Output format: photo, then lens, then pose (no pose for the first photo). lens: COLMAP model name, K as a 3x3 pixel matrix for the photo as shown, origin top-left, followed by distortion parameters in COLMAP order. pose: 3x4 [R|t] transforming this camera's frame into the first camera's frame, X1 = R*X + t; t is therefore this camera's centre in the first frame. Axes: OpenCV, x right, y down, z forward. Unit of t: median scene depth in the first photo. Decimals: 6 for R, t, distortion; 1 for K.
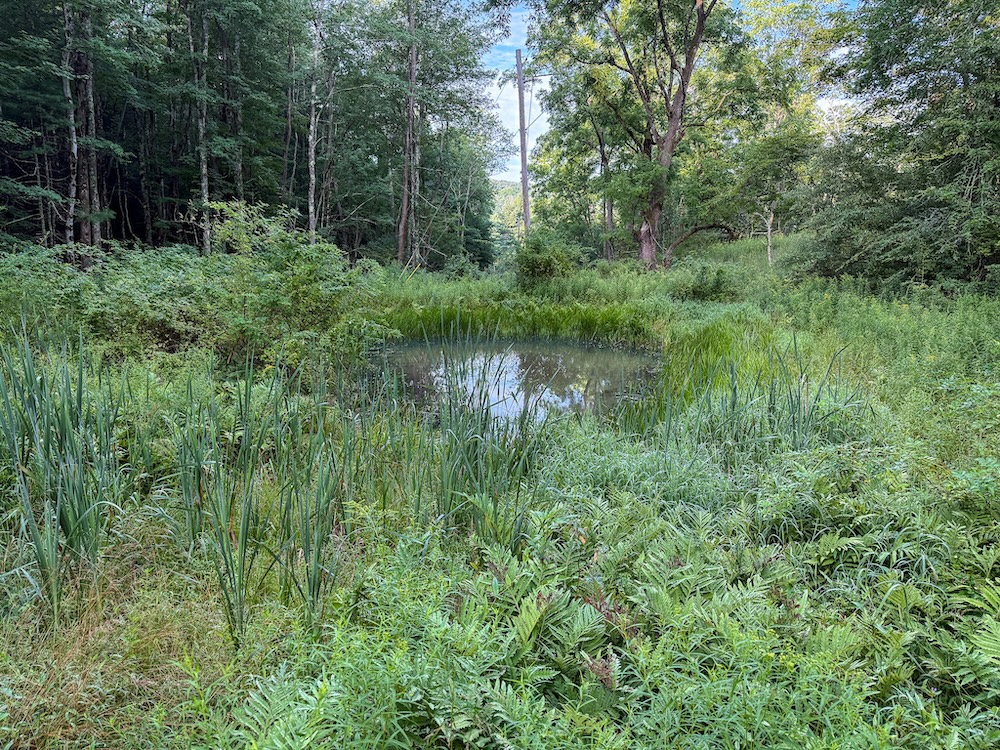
lens RADIAL K [[696.0, 0, 500.0], [0, 696.0, 375.0], [0, 0, 1]] dist [0.095092, -0.131094]
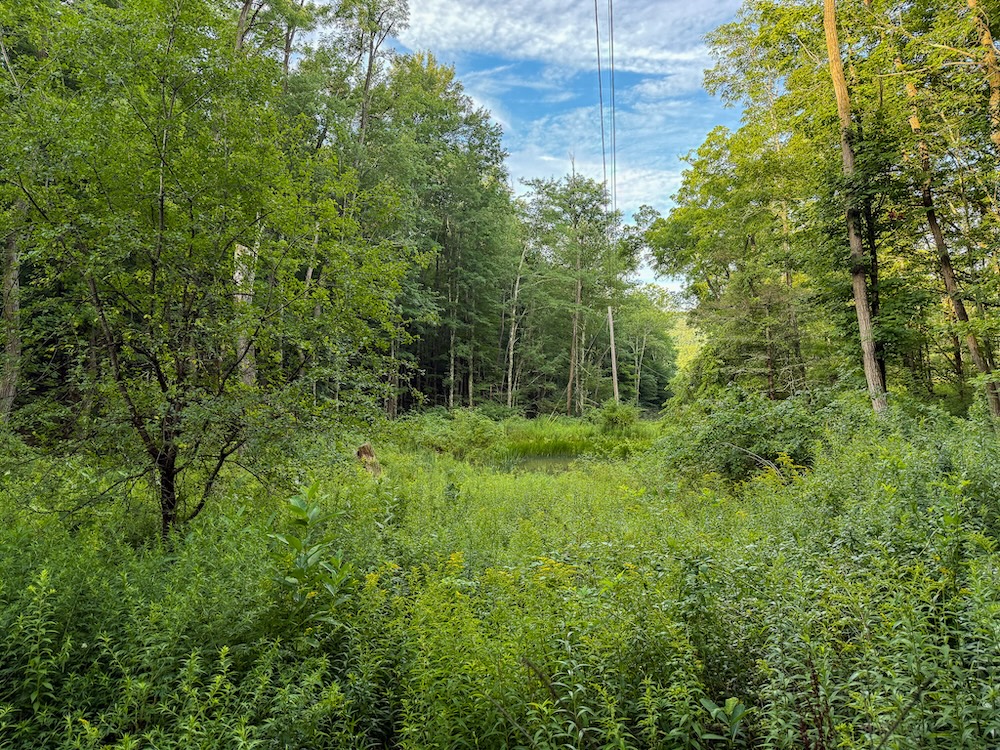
lens RADIAL K [[696.0, 0, 500.0], [0, 696.0, 375.0], [0, 0, 1]] dist [0.095092, -0.131094]
pose [[0.950779, -0.013166, -0.309589, 0.248781], [-0.044021, 0.983224, -0.177008, 0.051943], [0.306726, 0.181924, 0.934250, -0.621225]]
